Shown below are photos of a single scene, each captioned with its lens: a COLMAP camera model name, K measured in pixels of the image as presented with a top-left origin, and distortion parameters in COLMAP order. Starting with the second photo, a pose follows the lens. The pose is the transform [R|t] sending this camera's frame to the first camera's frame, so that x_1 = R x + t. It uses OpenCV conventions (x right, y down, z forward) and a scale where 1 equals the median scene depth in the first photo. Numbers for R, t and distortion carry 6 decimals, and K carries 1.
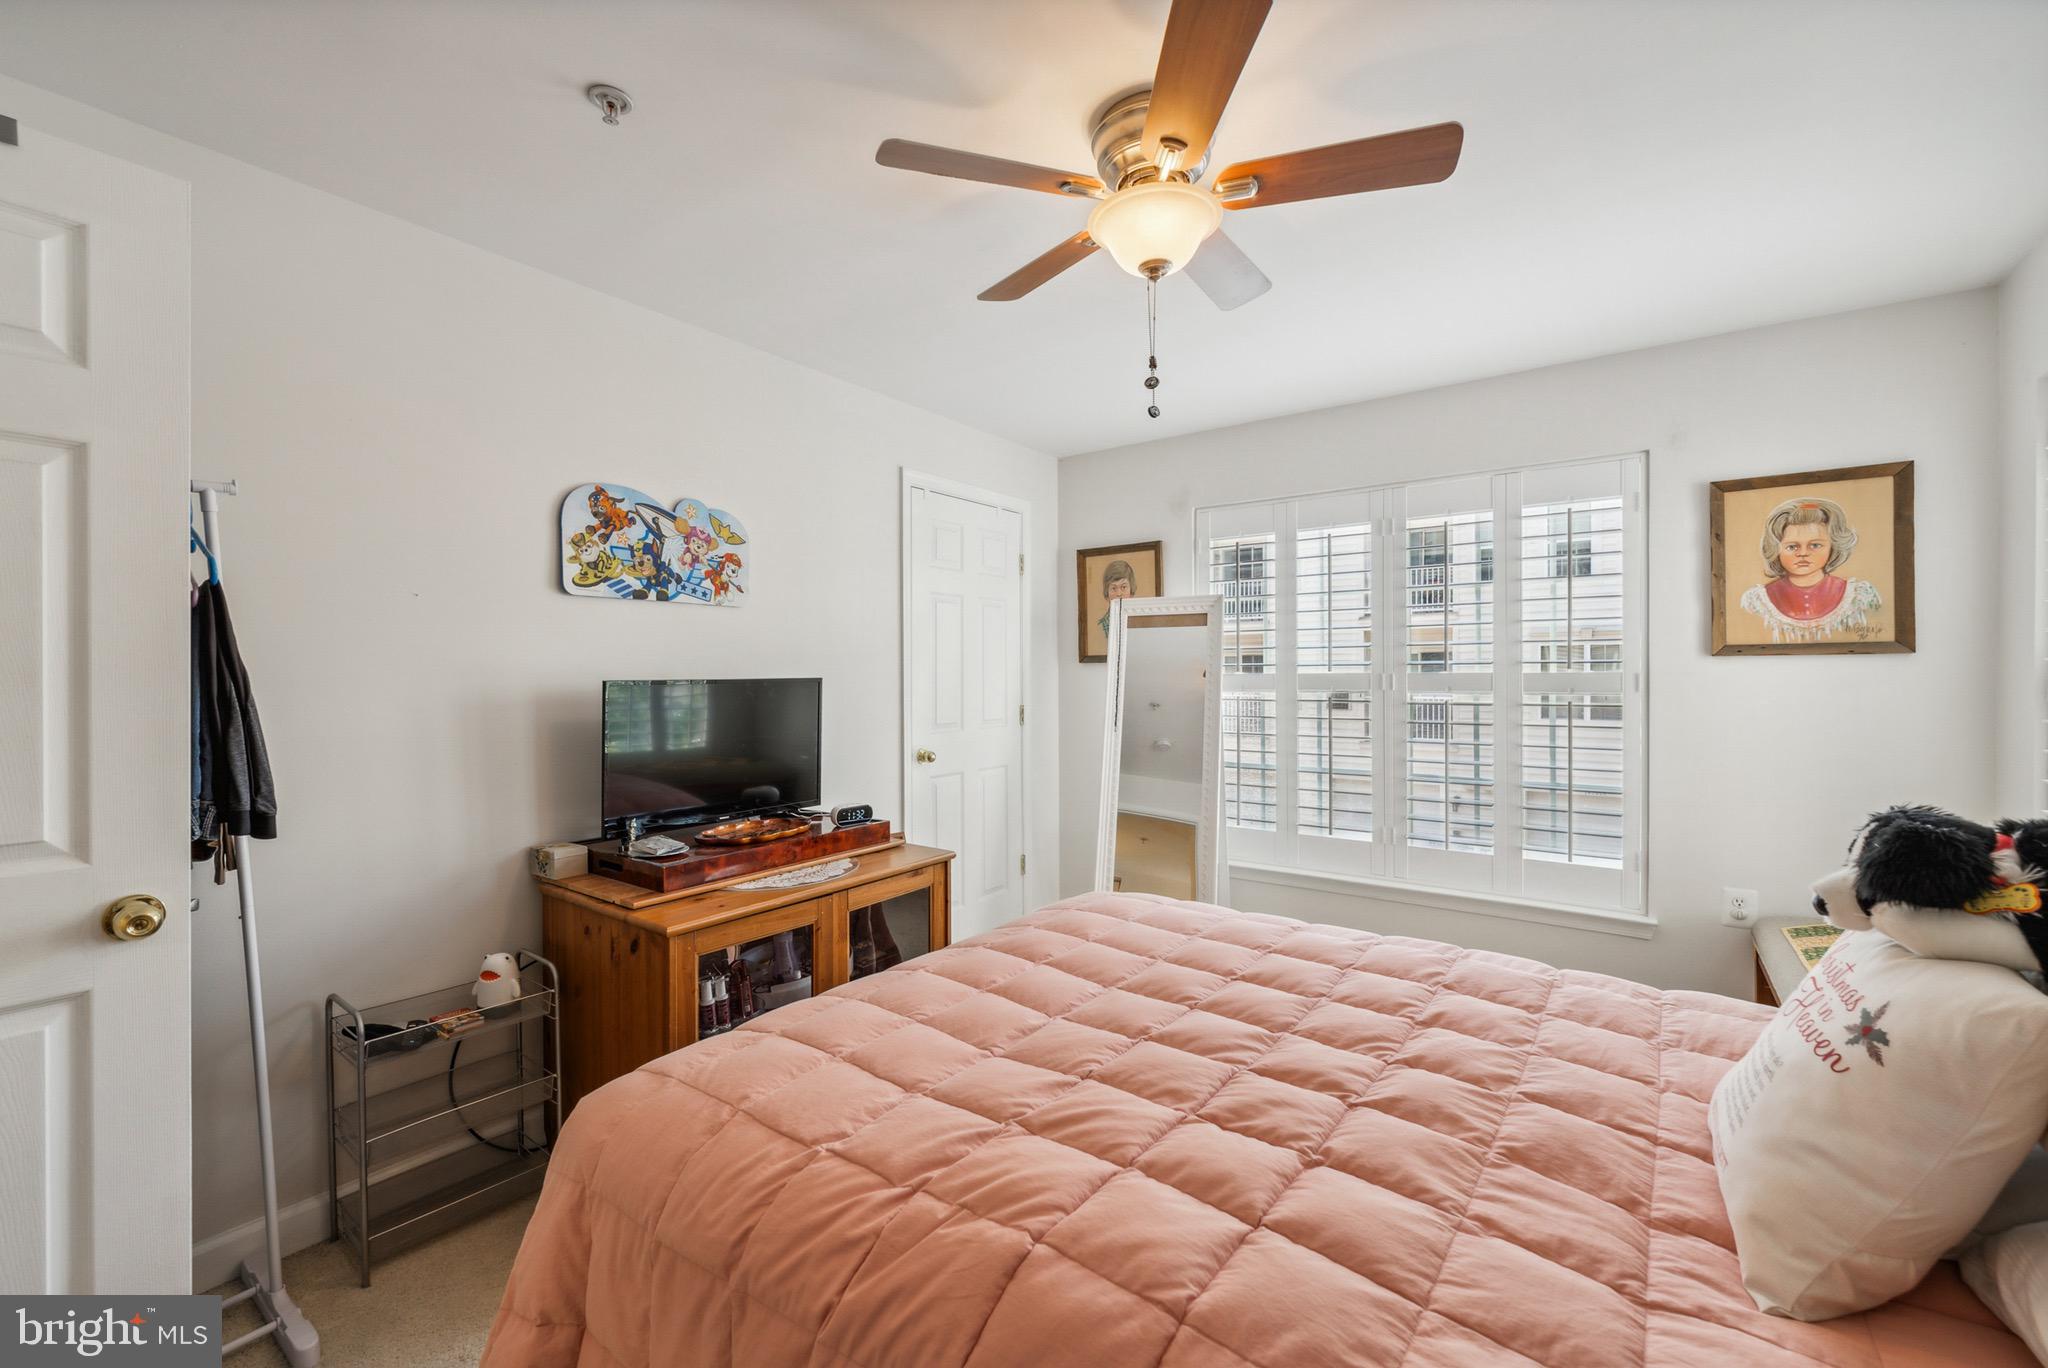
lens RADIAL K [[834.2, 0, 1019.1], [0, 834.2, 671.9], [0, 0, 1]] dist [-0.001209, -0.000898]
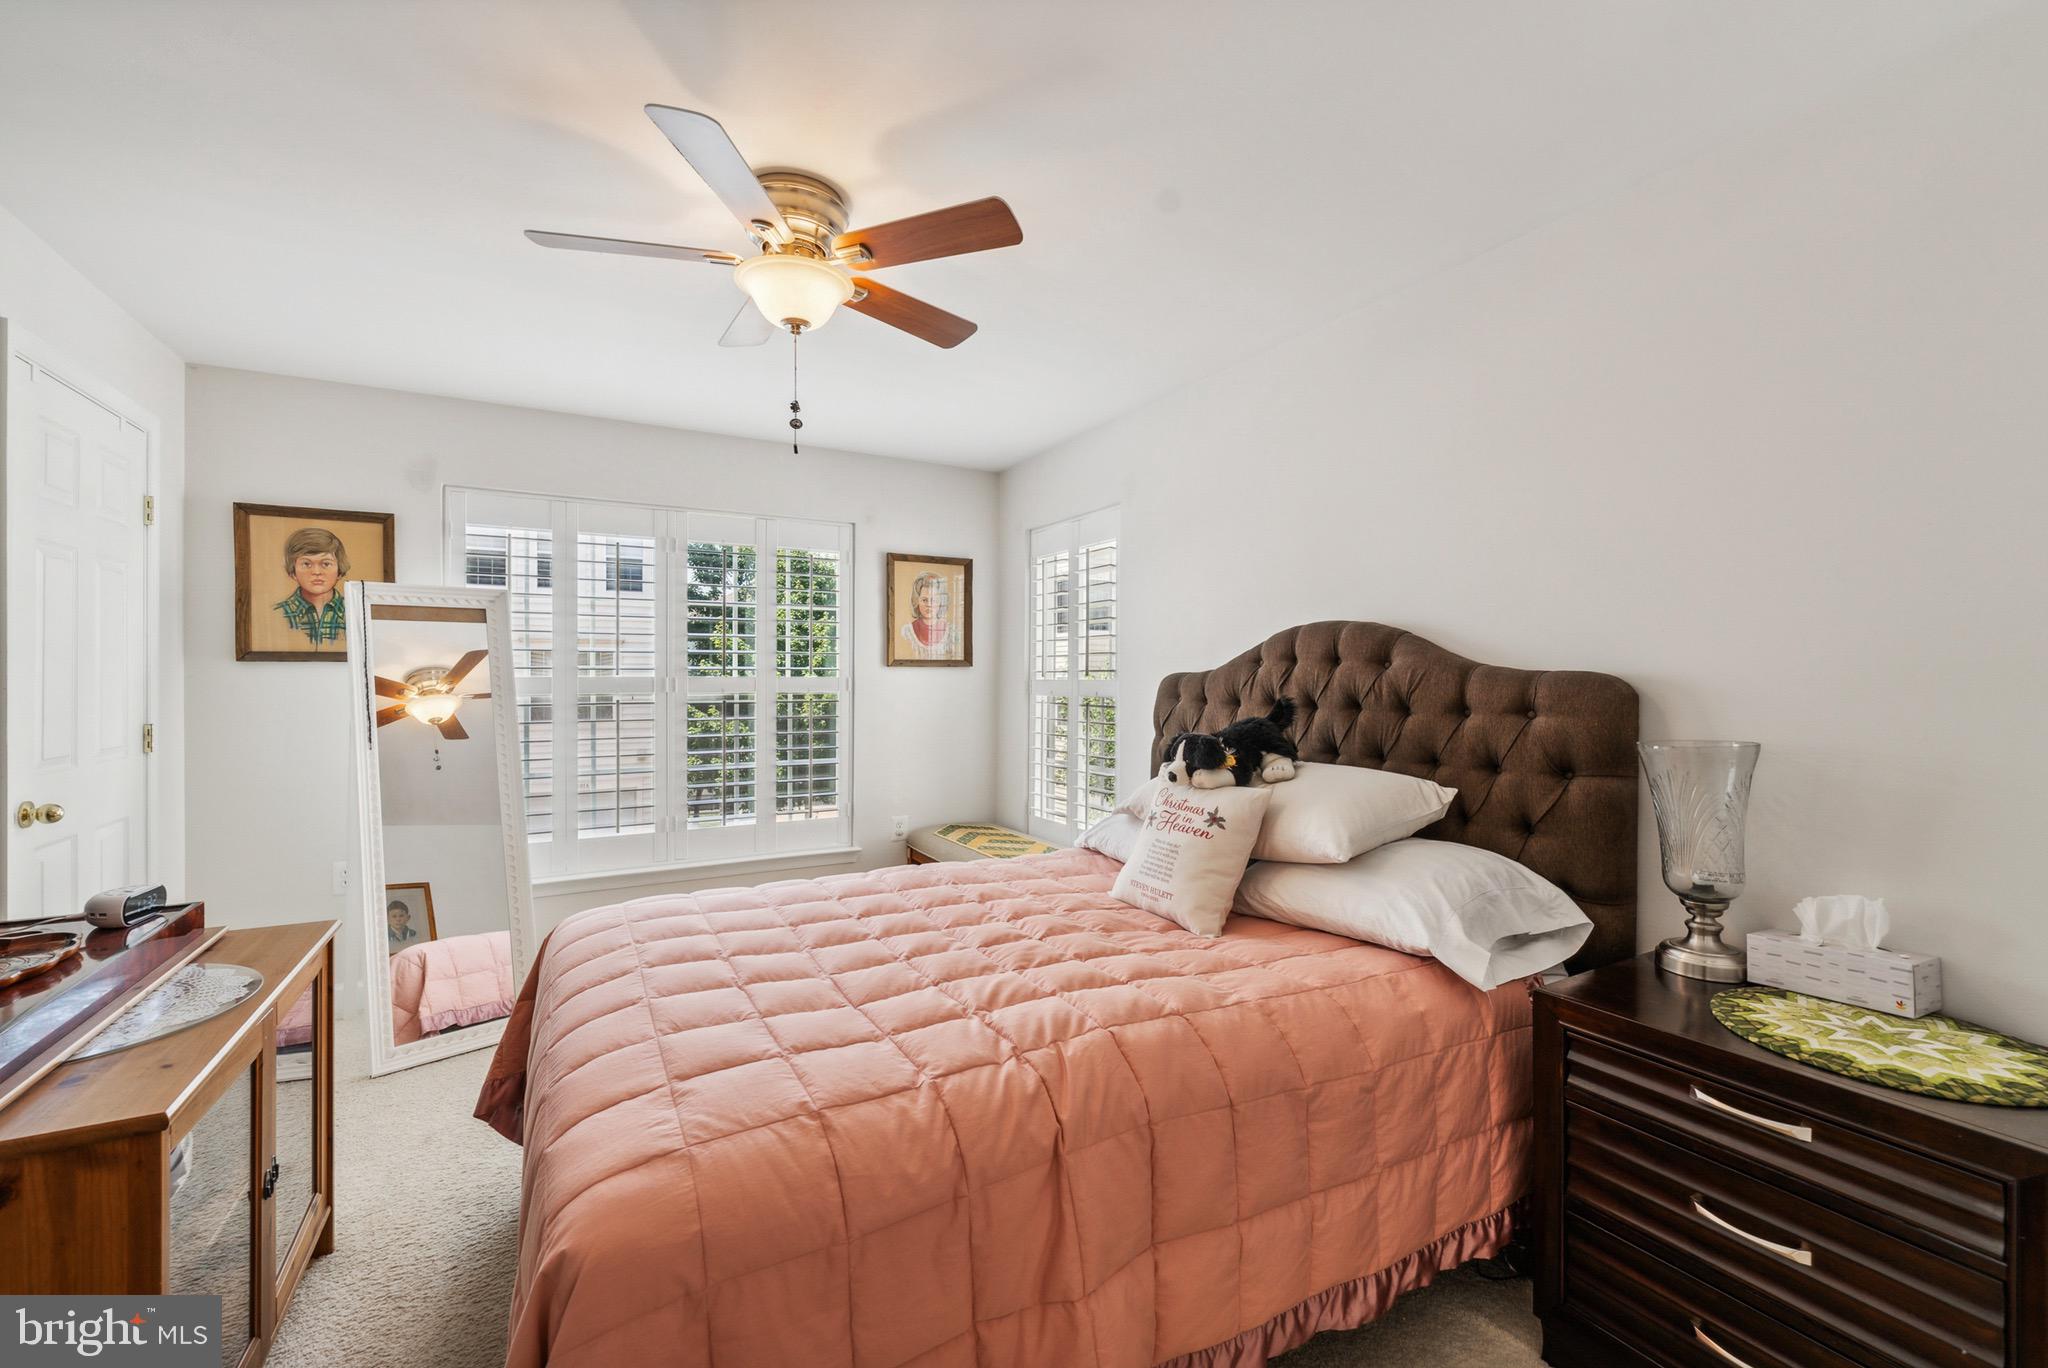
lens RADIAL K [[834.2, 0, 1021.5], [0, 834.2, 672.8], [0, 0, 1]] dist [-0.001209, -0.000898]
pose [[0.414011, 0.007984, 0.910237, -0.490774], [-0.004231, 0.999968, -0.006847, 0.002065], [-0.910262, -0.001016, 0.414032, 0.154782]]
